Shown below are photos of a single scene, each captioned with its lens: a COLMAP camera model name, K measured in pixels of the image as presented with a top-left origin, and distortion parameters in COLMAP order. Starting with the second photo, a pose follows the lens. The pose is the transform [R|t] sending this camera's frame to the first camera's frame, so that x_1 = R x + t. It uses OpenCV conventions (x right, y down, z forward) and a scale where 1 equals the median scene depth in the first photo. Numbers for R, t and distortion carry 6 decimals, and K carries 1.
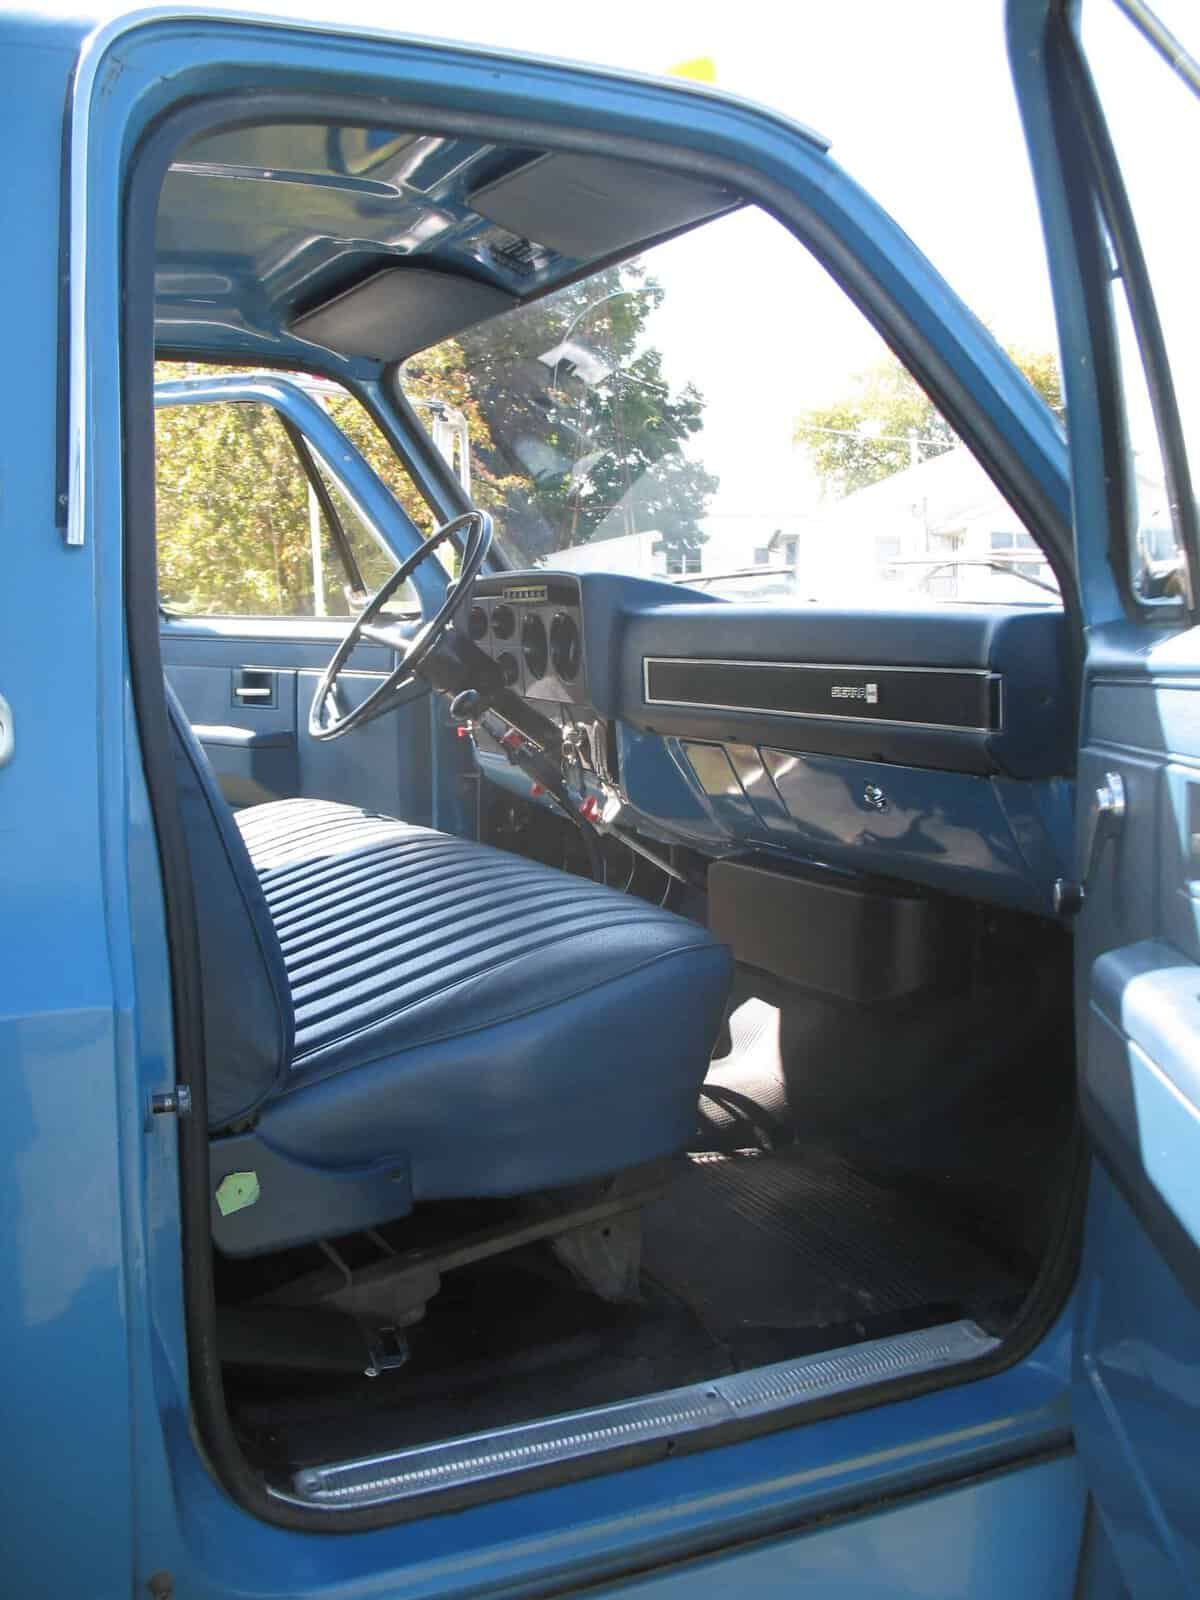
lens RADIAL K [[1640.4, 0, 600.0], [0, 1640.4, 800.0], [0, 0, 1]] dist [-0.143494, 0.052700]
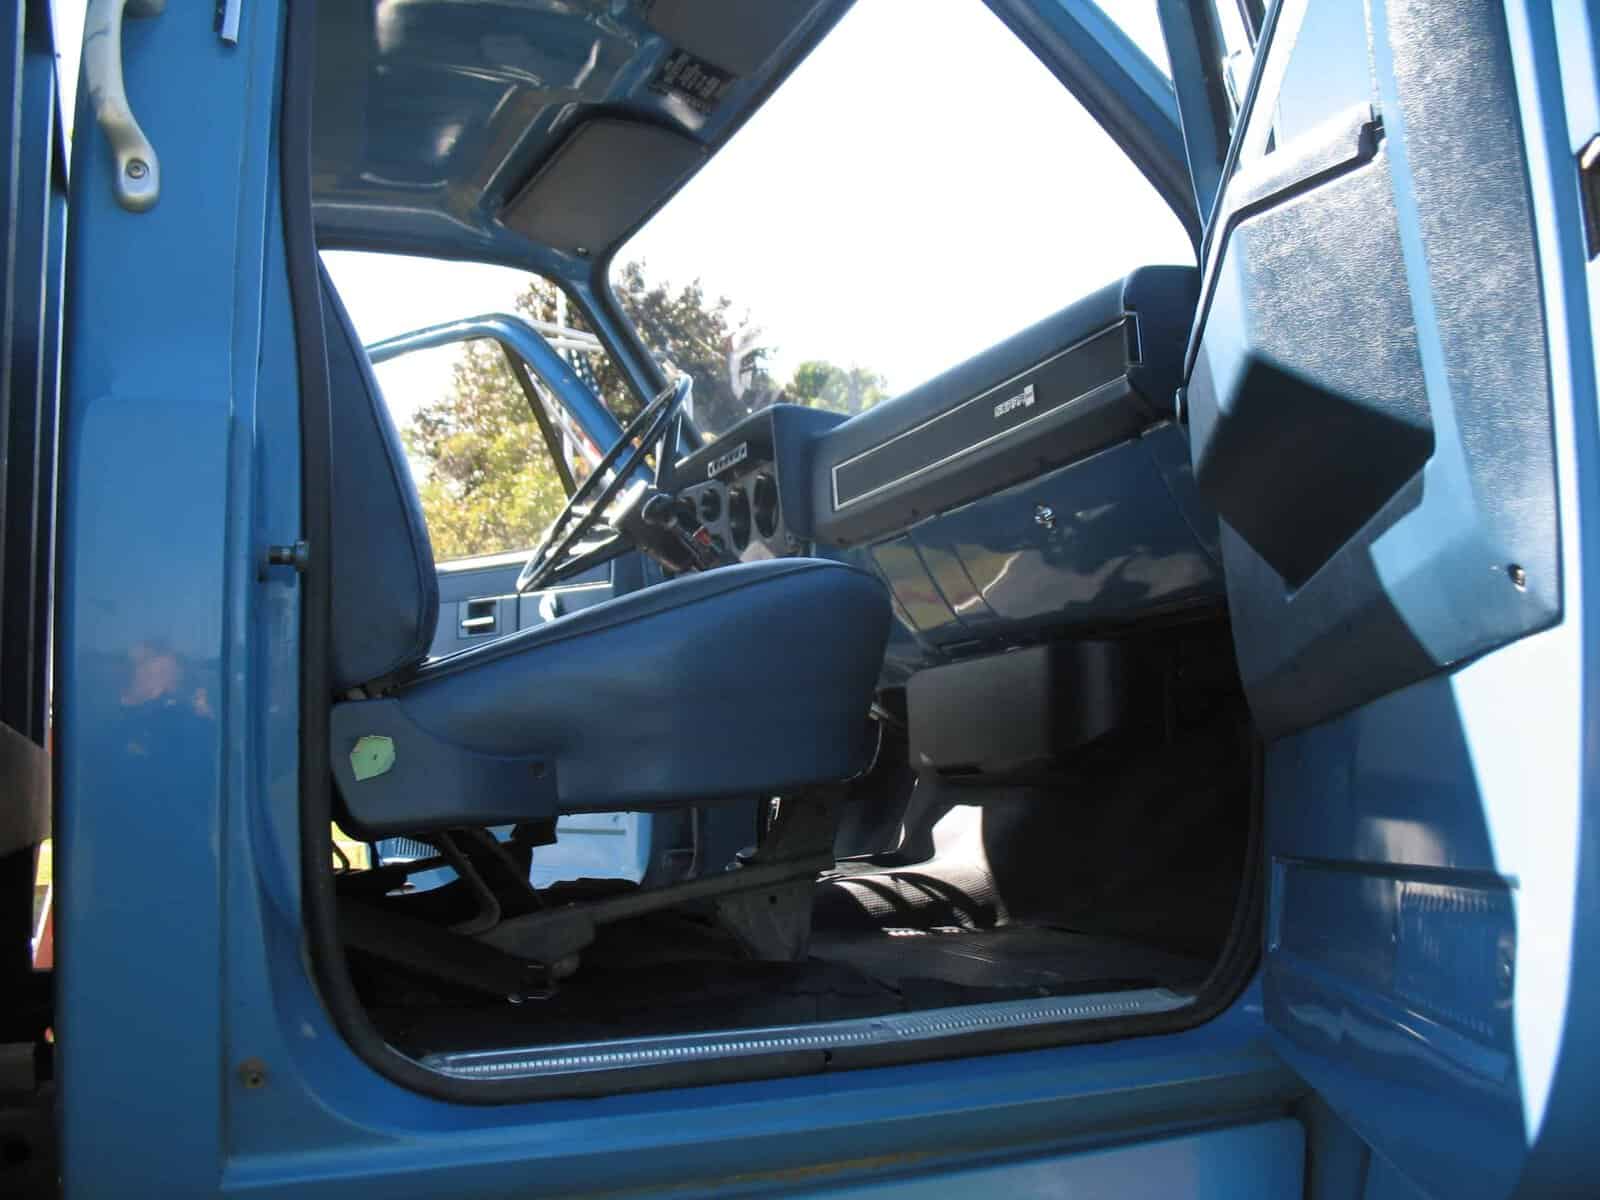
lens RADIAL K [[1640.4, 0, 800.0], [0, 1640.4, 600.0], [0, 0, 1]] dist [-0.143494, 0.052700]
pose [[0.998516, -0.033909, -0.042617, 0.064232], [0.023832, 0.975672, -0.217935, 0.291986], [0.048970, 0.216595, 0.975032, 0.020293]]
